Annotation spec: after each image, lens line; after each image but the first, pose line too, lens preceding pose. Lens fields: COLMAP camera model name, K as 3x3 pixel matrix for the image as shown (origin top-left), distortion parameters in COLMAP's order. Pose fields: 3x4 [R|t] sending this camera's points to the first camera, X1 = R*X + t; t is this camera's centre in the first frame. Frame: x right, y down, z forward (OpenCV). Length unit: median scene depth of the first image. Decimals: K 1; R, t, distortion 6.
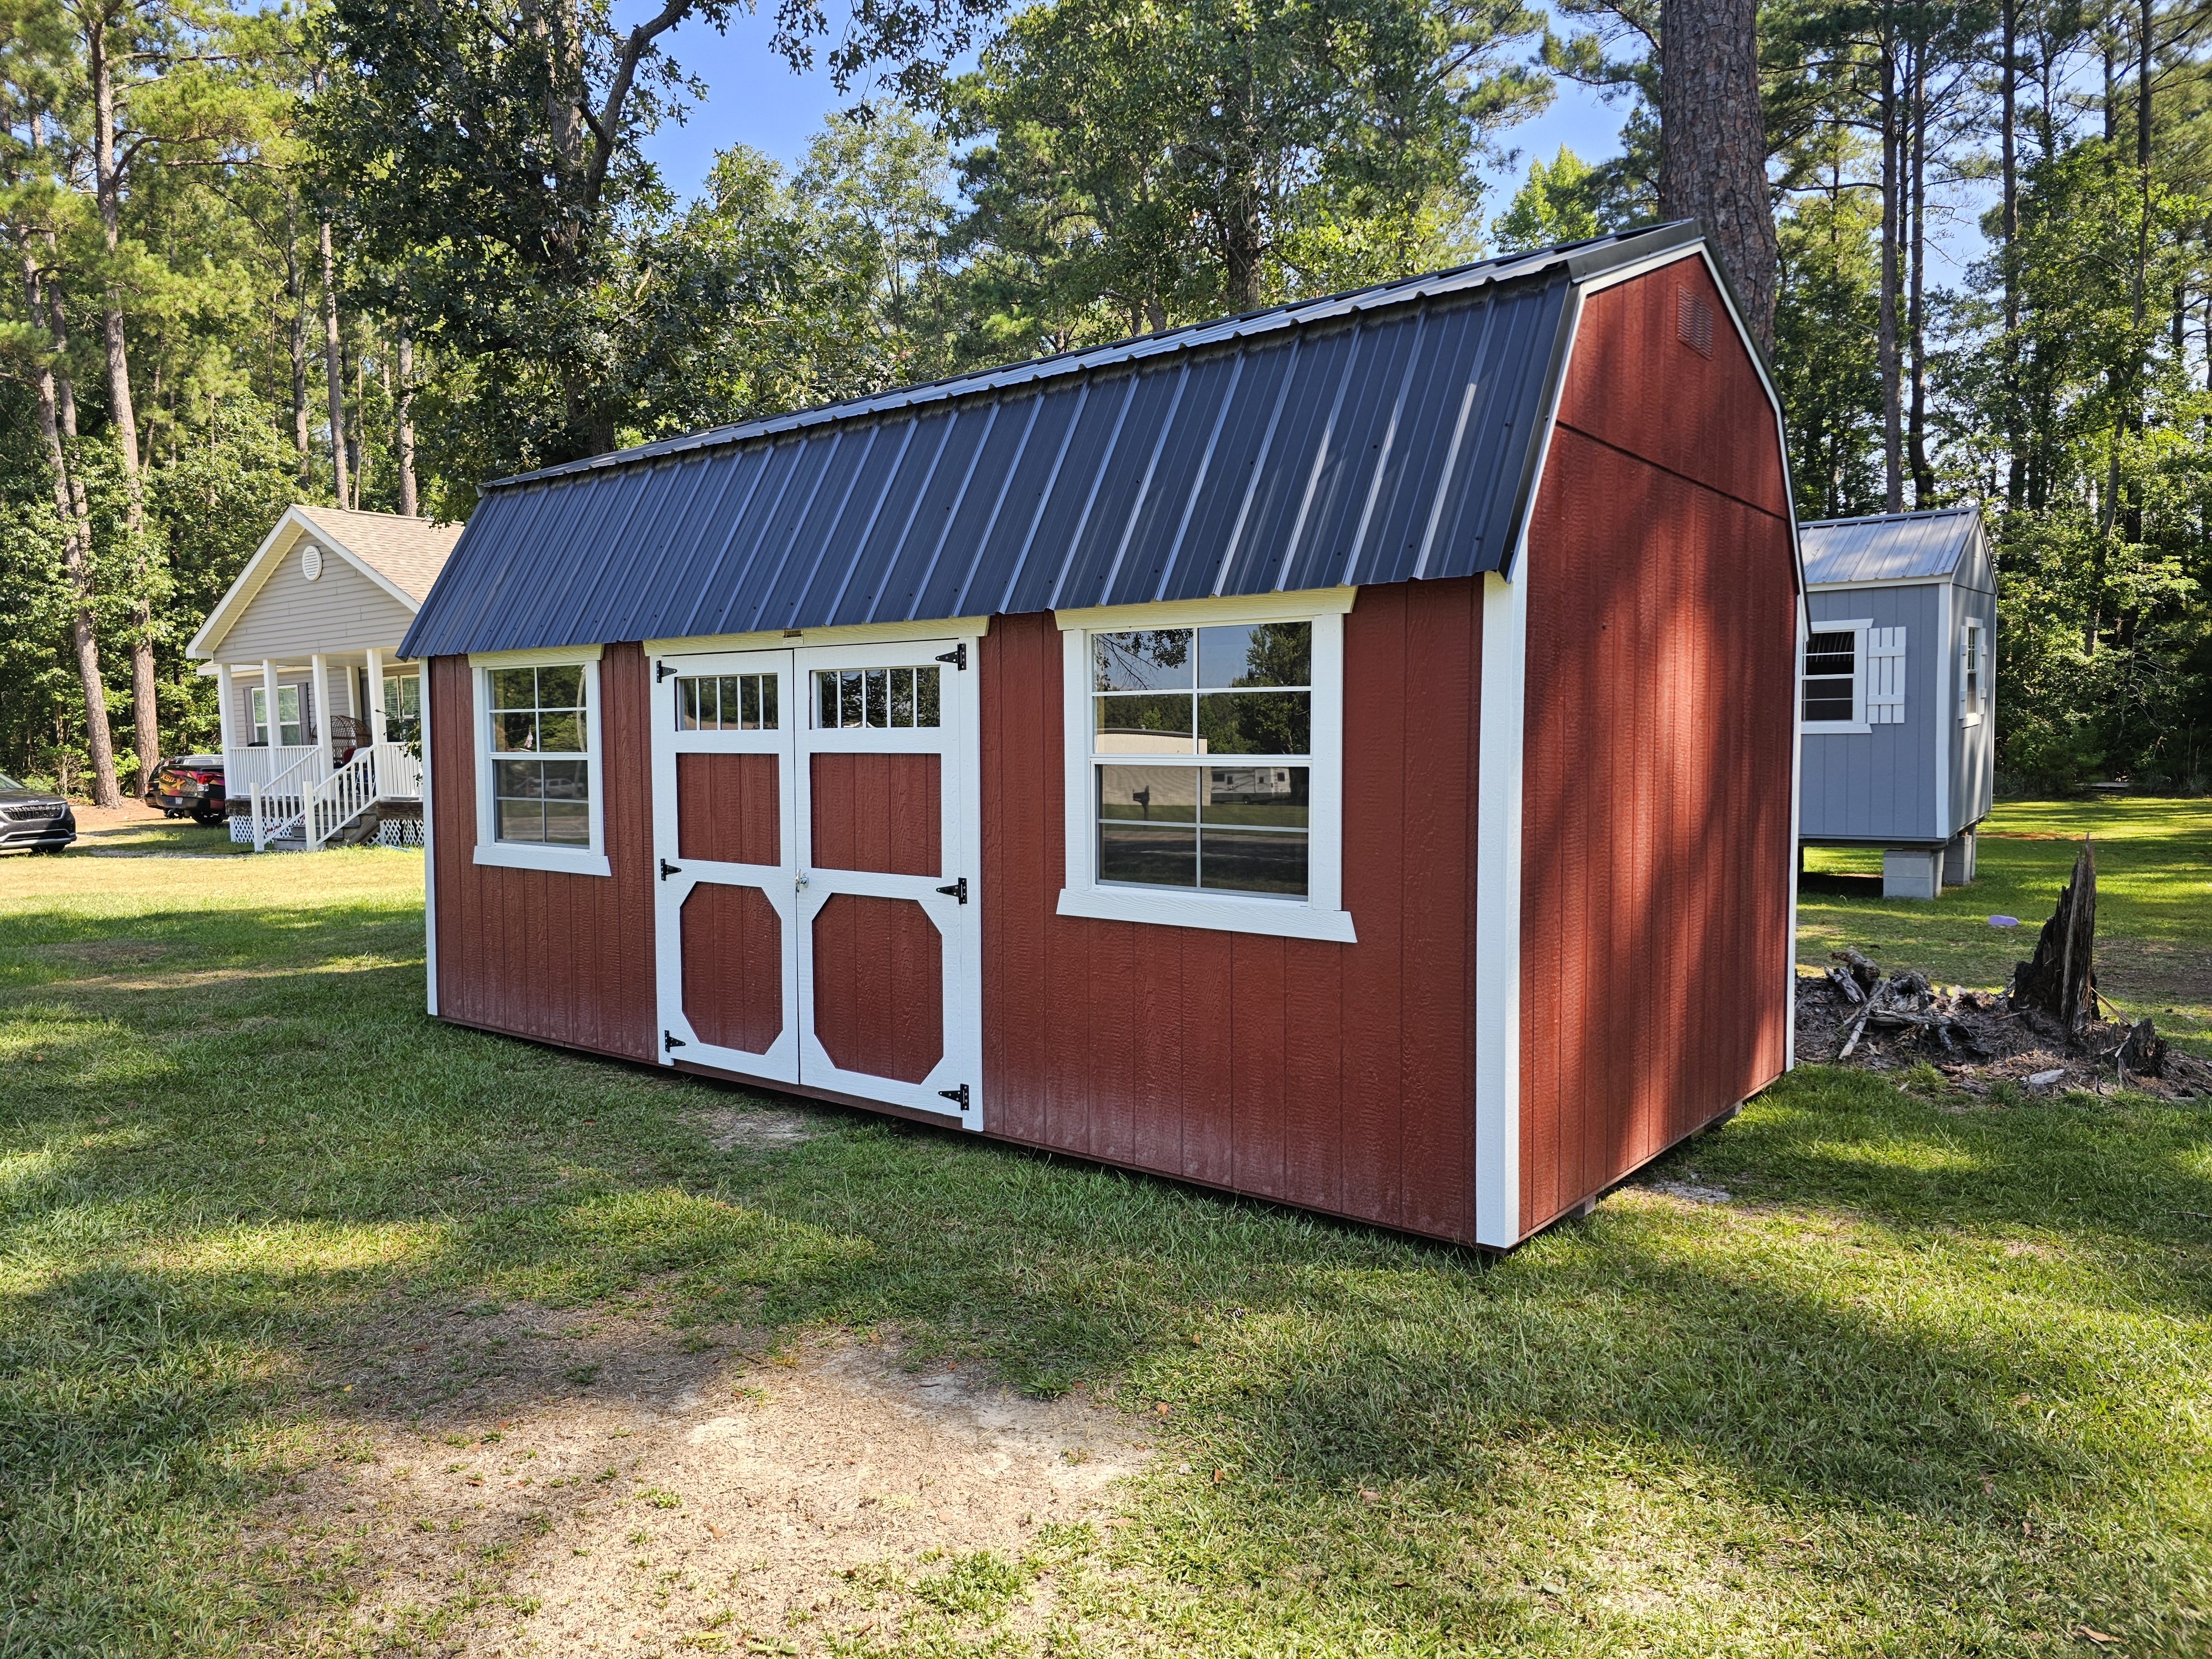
lens RADIAL K [[1386.9, 0, 1113.3], [0, 1386.9, 807.2], [0, 0, 1]] dist [0.062985, -0.004549]
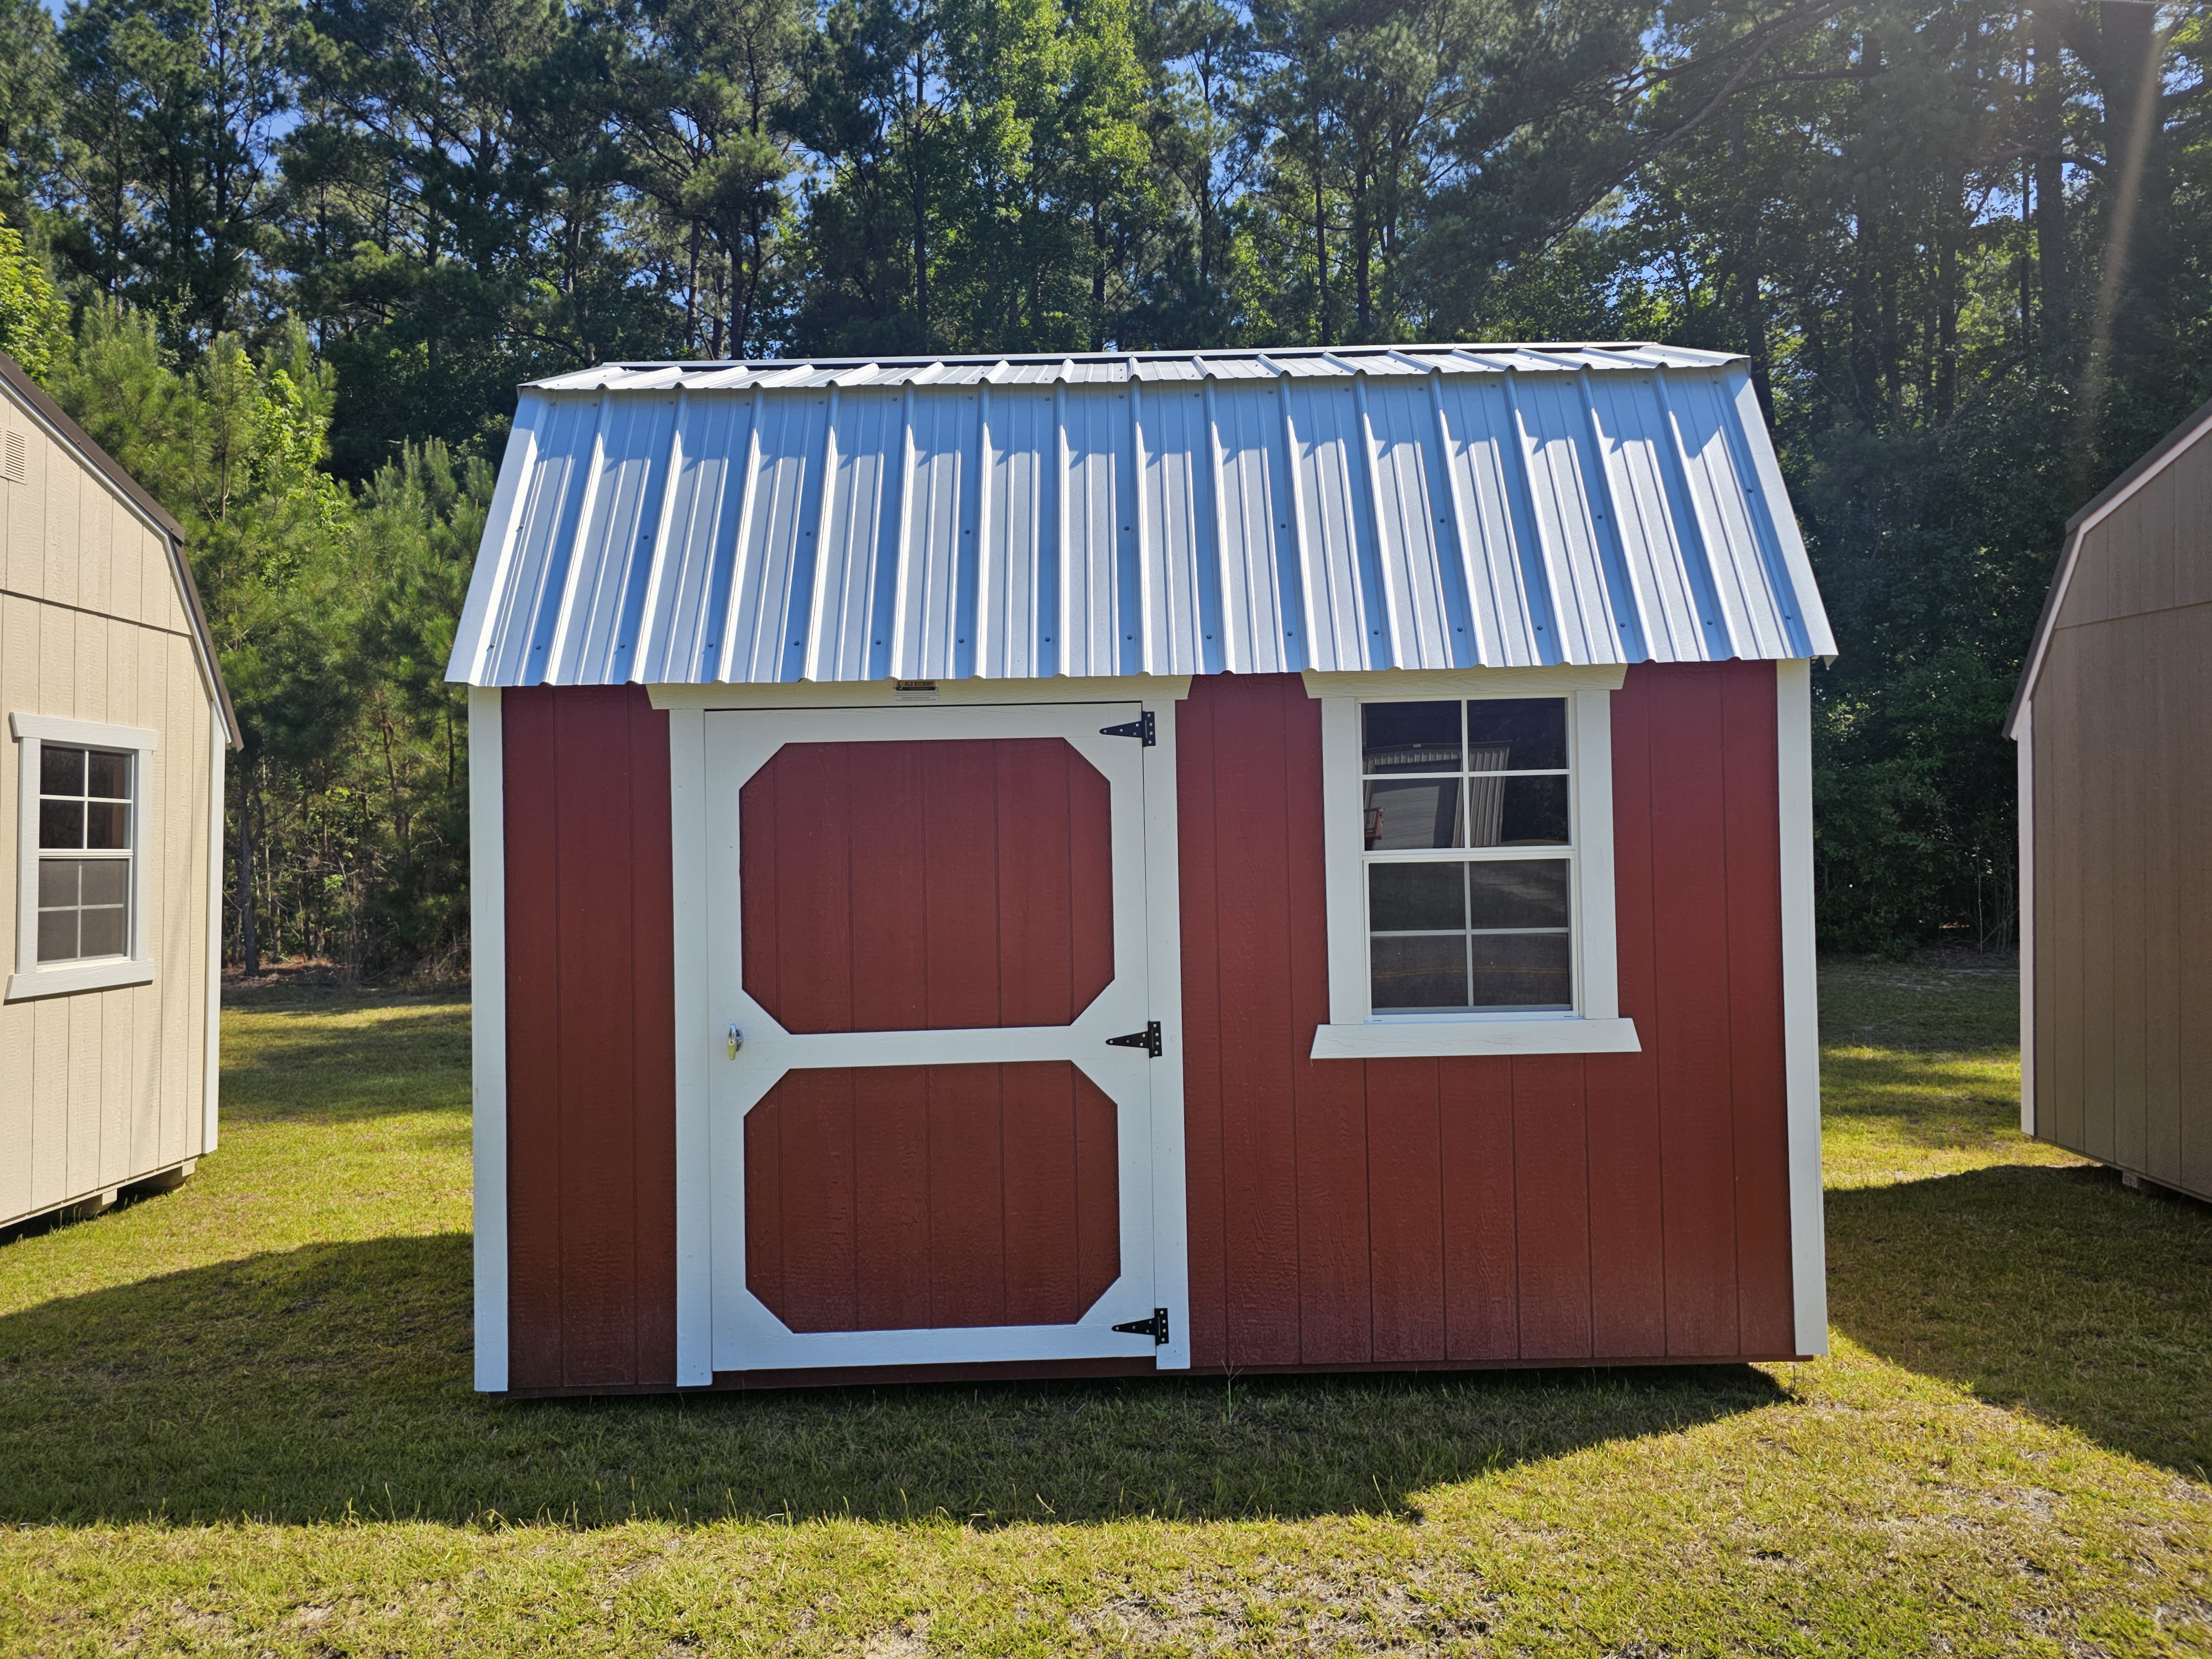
lens RADIAL K [[1386.9, 0, 1116.2], [0, 1386.9, 794.5], [0, 0, 1]] dist [0.062985, -0.004549]
pose [[0.797118, 0.003035, 0.603816, -0.469229], [0.048523, 0.996431, -0.069065, -0.016157], [-0.601871, 0.084352, 0.794126, 0.335137]]
